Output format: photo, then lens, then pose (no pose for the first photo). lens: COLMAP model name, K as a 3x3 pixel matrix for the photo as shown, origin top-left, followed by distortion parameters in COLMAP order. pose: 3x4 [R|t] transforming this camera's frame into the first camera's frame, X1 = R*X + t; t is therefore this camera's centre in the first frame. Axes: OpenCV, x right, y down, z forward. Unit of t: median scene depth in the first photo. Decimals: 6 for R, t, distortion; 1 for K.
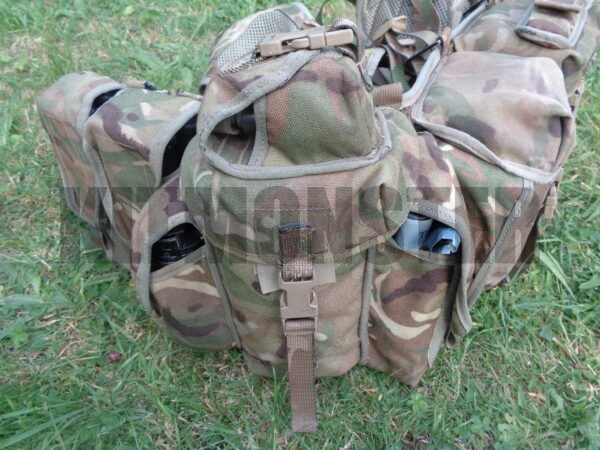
lens RADIAL K [[434.6, 0, 303.0], [0, 434.6, 228.3], [0, 0, 1]] dist [0.004360, -0.002213]
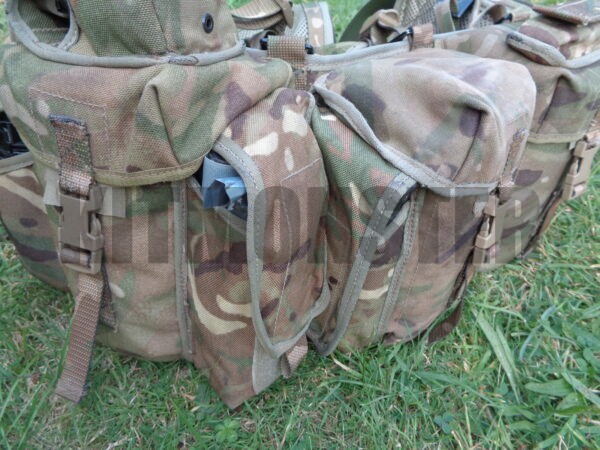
lens RADIAL K [[434.6, 0, 299.3], [0, 434.6, 222.8], [0, 0, 1]] dist [0.004360, -0.002213]
pose [[0.928747, 0.289765, -0.231227, 0.521207], [-0.318496, 0.942876, -0.097695, 0.096282], [0.189710, 0.164379, 0.967982, 0.236960]]
